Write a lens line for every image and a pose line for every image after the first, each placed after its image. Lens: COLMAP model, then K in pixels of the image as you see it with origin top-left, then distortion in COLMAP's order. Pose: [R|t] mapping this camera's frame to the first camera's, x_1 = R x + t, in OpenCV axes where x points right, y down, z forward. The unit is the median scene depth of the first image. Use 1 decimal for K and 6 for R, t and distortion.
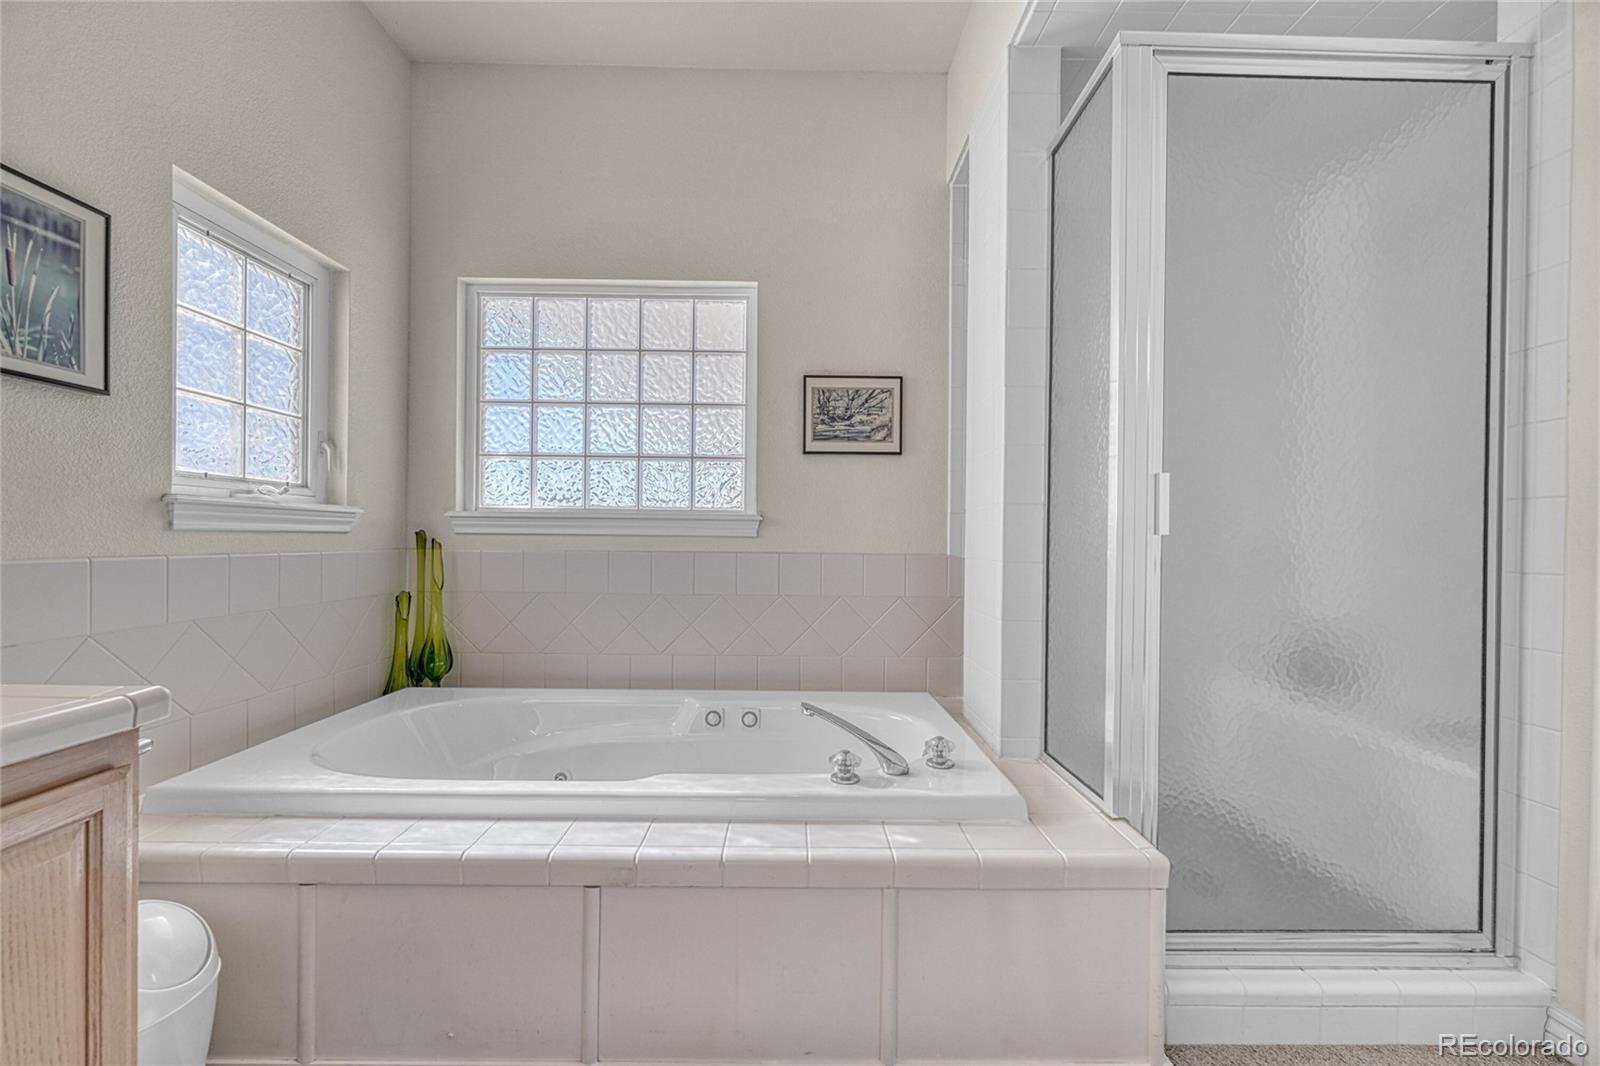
lens RADIAL K [[638.8, 0, 801.8], [0, 638.8, 538.2], [0, 0, 1]] dist [-0.002978, 0.001118]
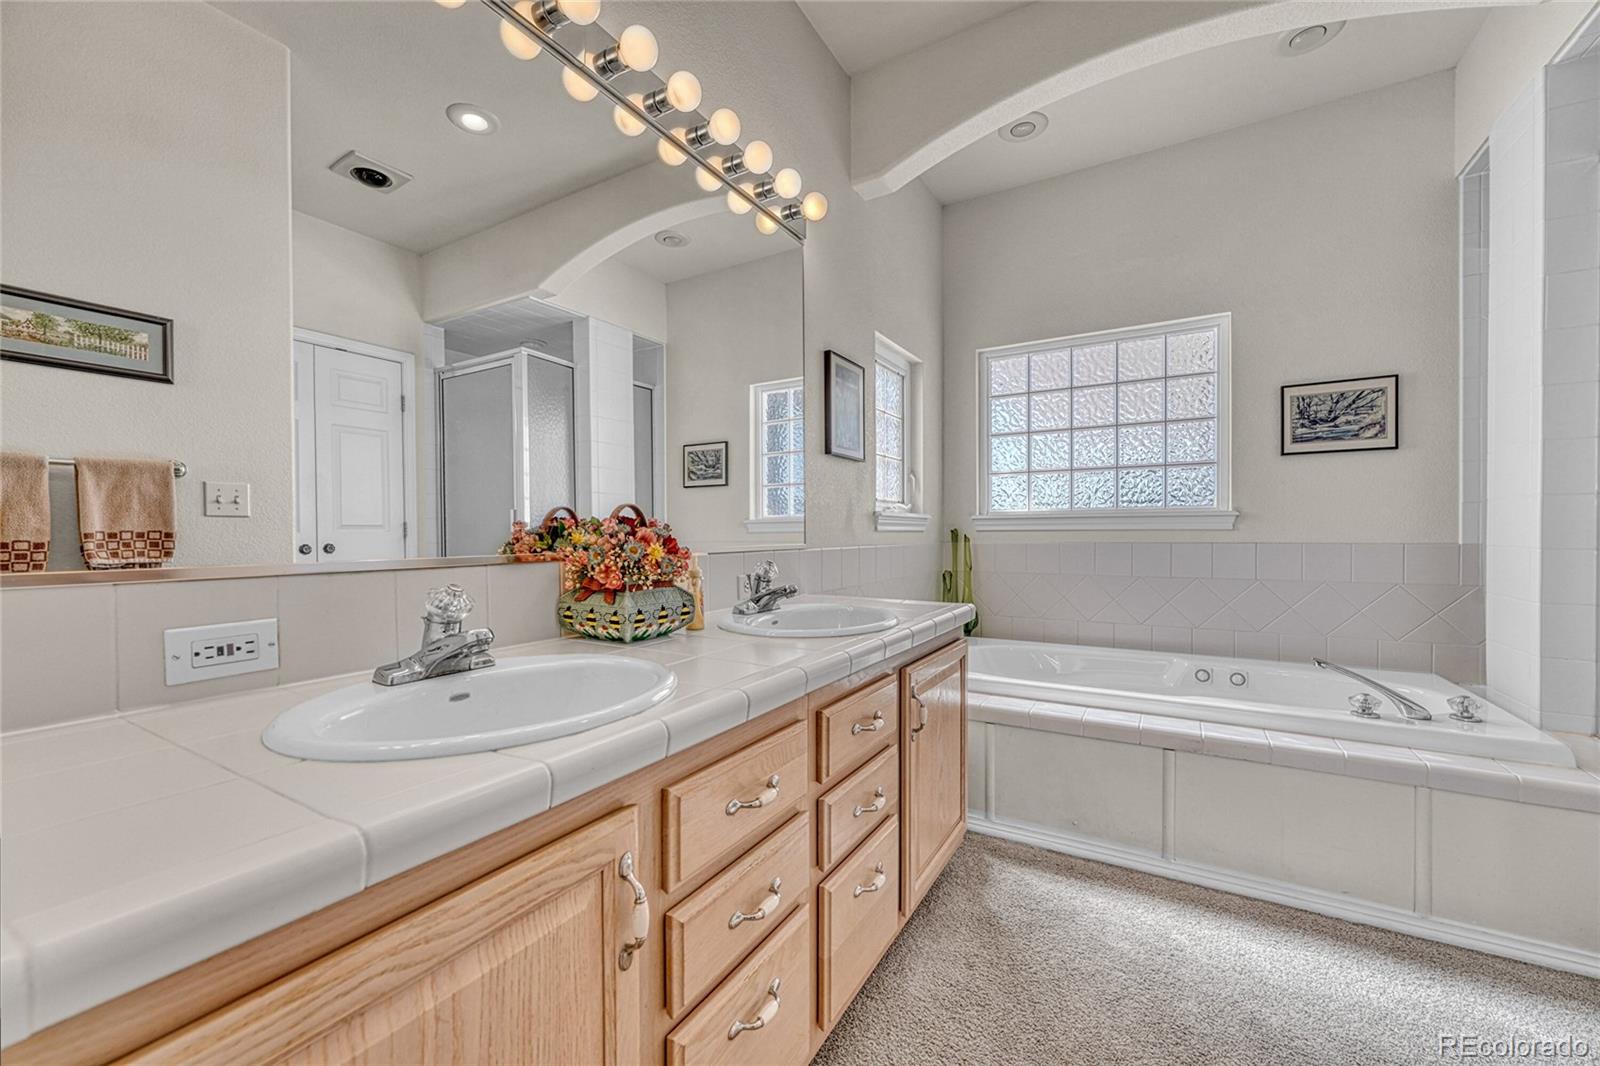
lens RADIAL K [[638.8, 0, 796.1], [0, 638.8, 539.0], [0, 0, 1]] dist [-0.002978, 0.001118]
pose [[0.850887, -0.009577, -0.525261, -0.137282], [0.014664, 0.999877, 0.005524, -0.002978], [0.525144, -0.012402, 0.850923, -0.417531]]
